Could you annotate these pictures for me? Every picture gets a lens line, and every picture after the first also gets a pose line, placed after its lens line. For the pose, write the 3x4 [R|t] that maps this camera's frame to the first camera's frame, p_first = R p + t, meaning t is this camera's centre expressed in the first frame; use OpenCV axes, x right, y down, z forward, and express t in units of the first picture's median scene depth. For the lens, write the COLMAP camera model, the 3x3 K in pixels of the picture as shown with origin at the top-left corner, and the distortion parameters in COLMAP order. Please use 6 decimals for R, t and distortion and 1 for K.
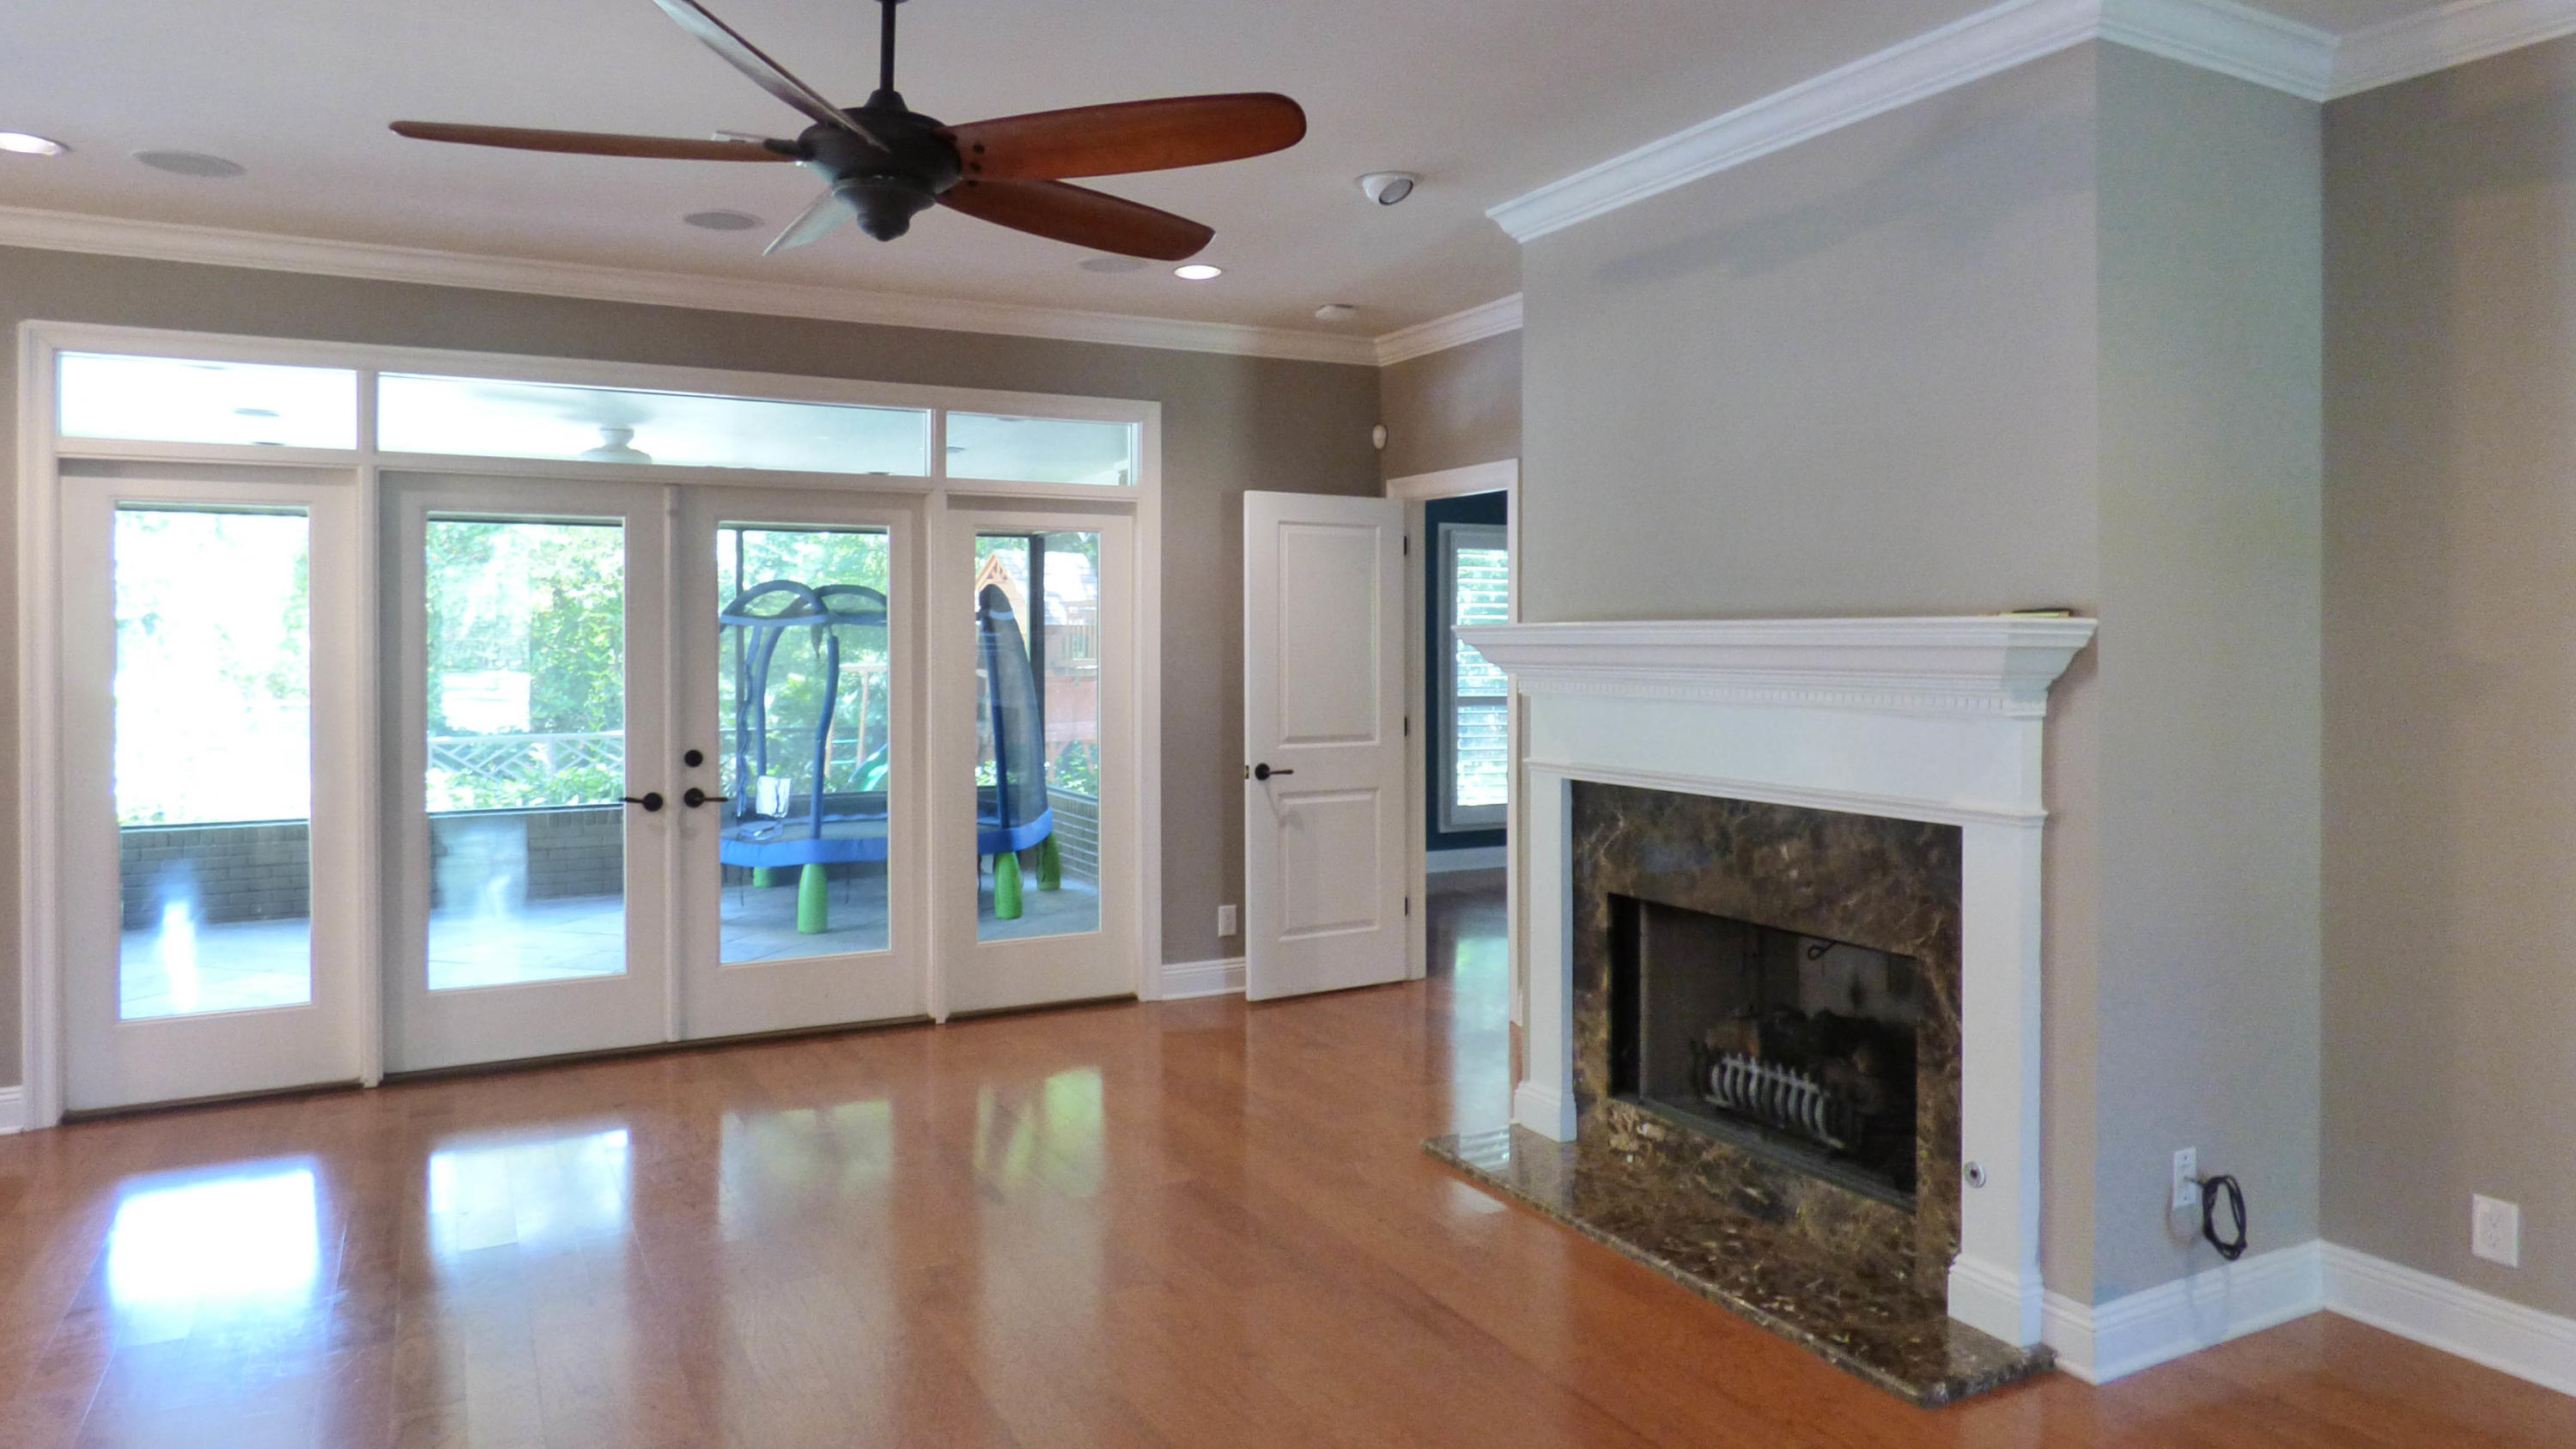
lens RADIAL K [[1588.9, 0, 1293.5], [0, 1588.9, 661.0], [0, 0, 1]] dist [-0.014225, -0.003217]
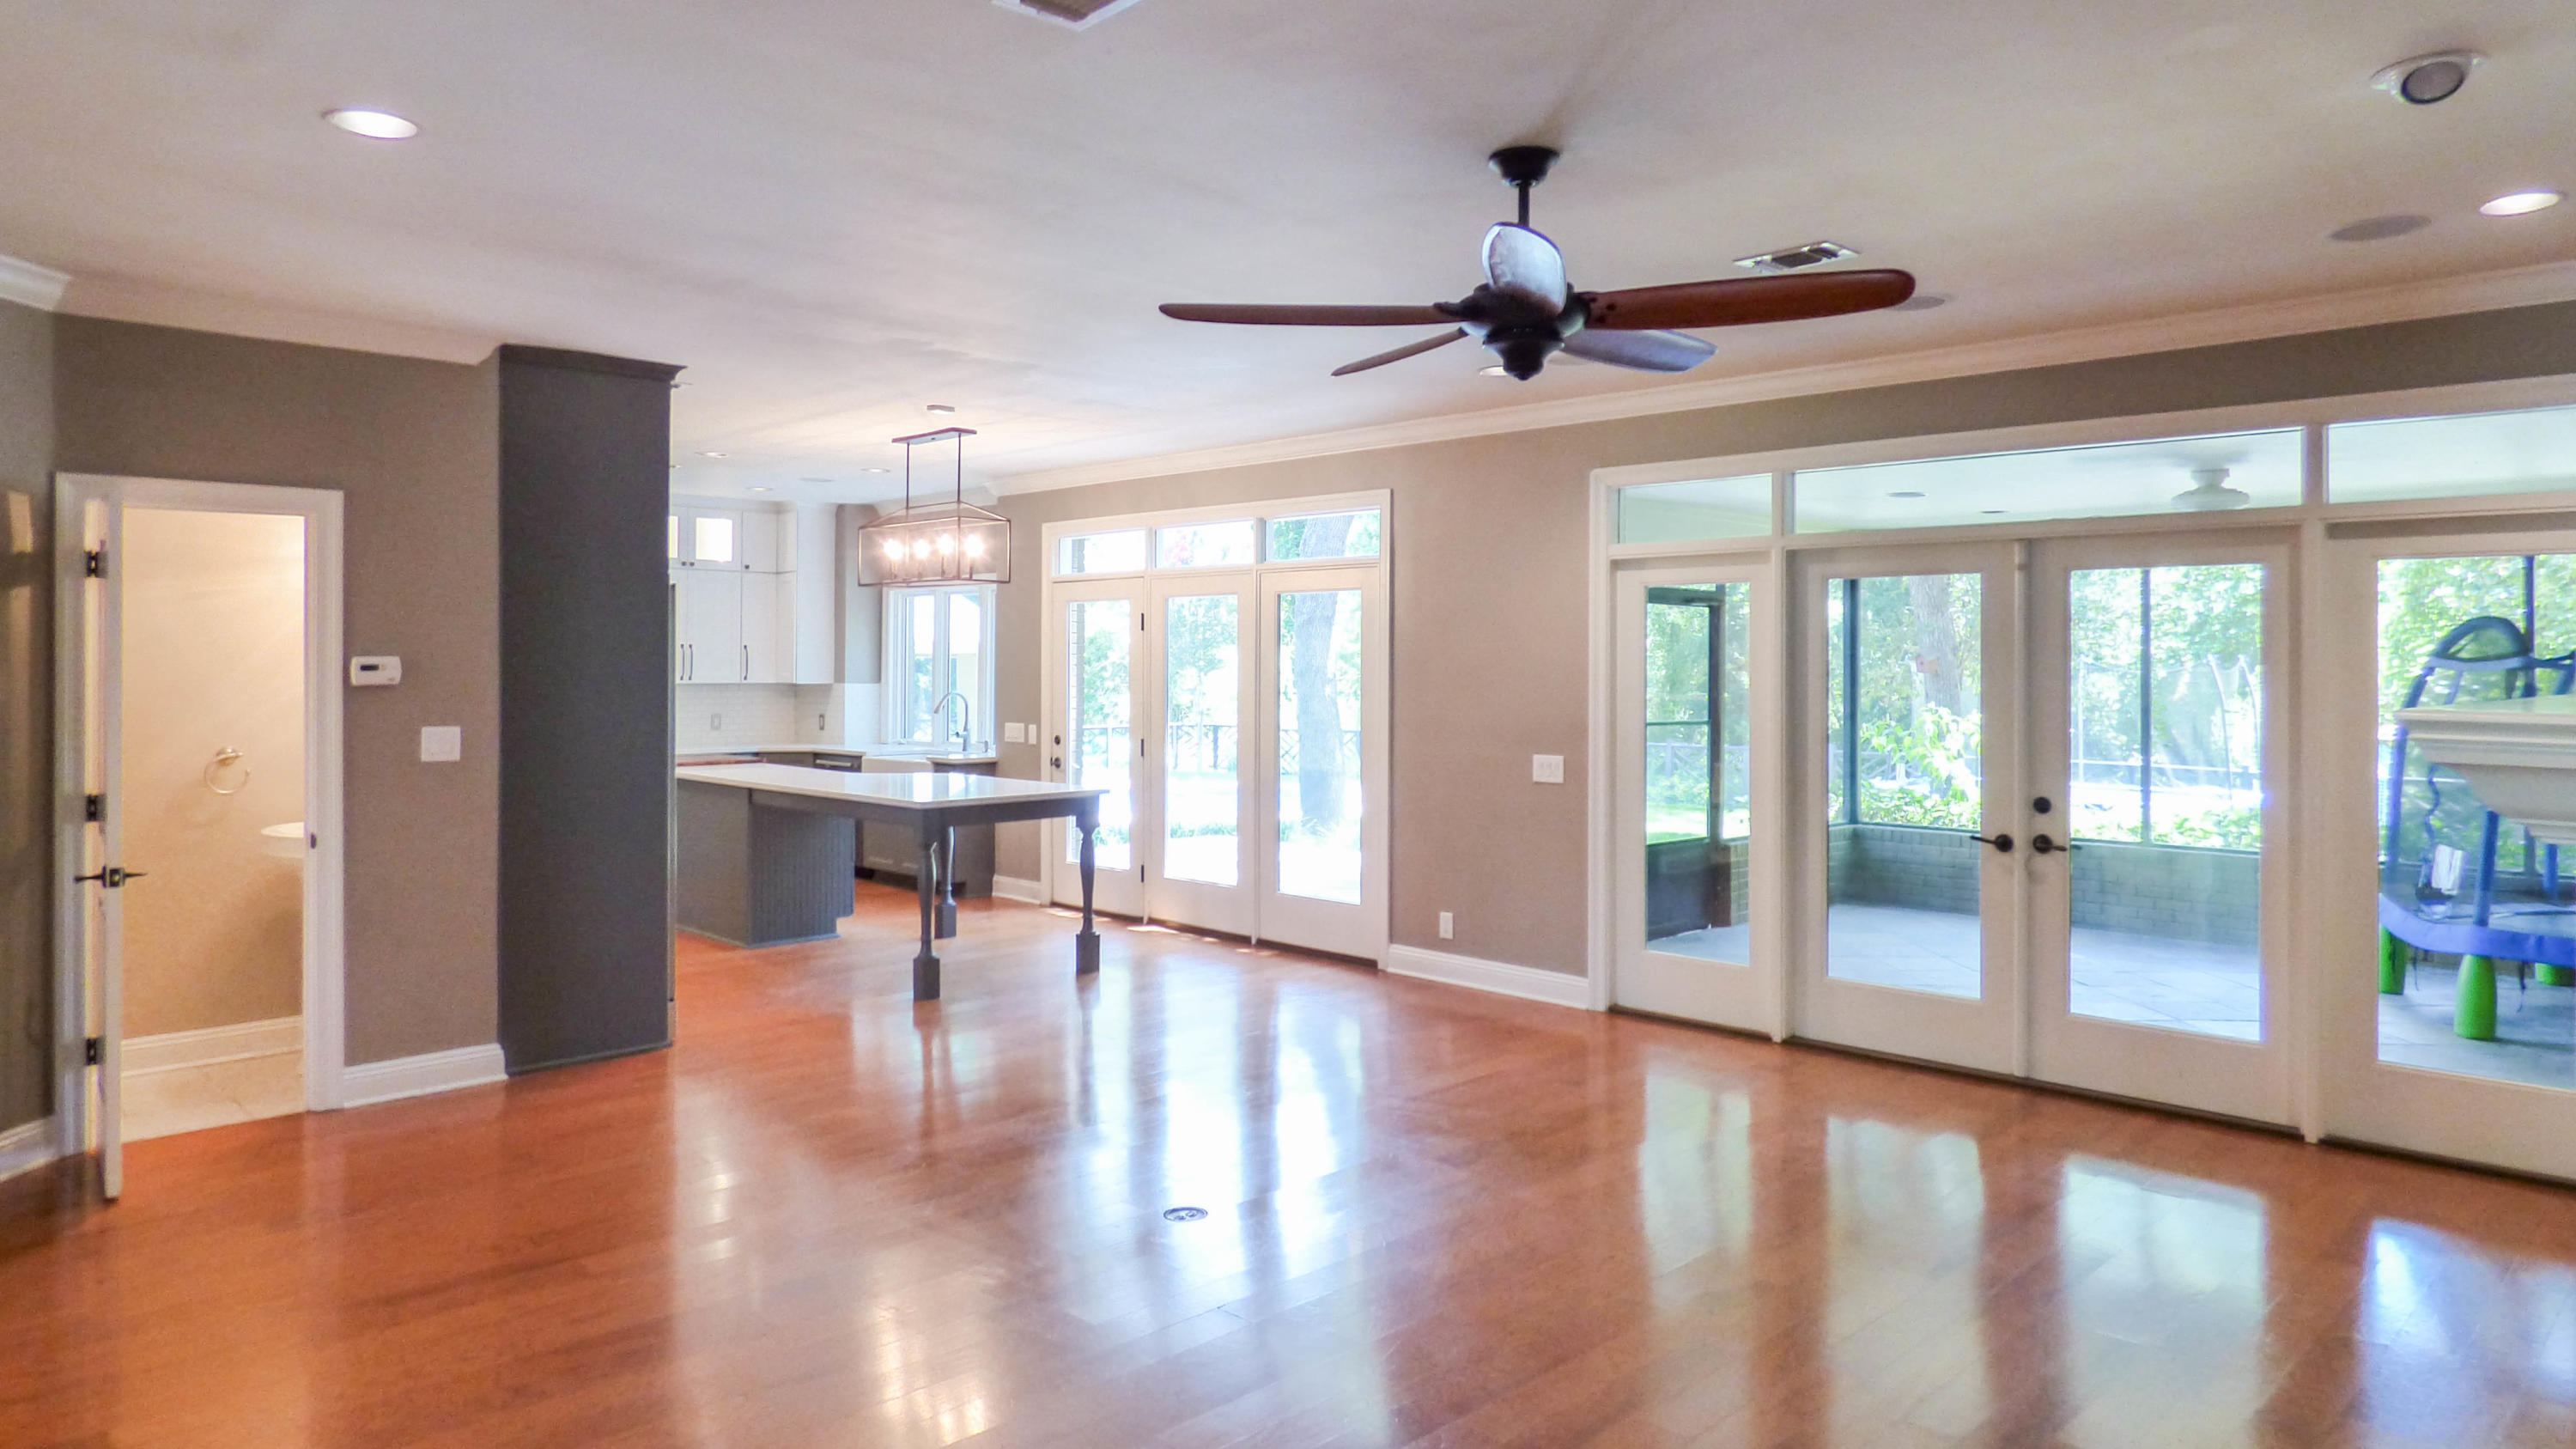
lens RADIAL K [[1588.9, 0, 1302.2], [0, 1588.9, 728.4], [0, 0, 1]] dist [-0.014225, -0.003217]
pose [[0.277869, 0.033770, -0.960025, 0.476453], [-0.026880, 0.999264, 0.027370, -0.003597], [0.960243, 0.018200, 0.278572, 0.258864]]
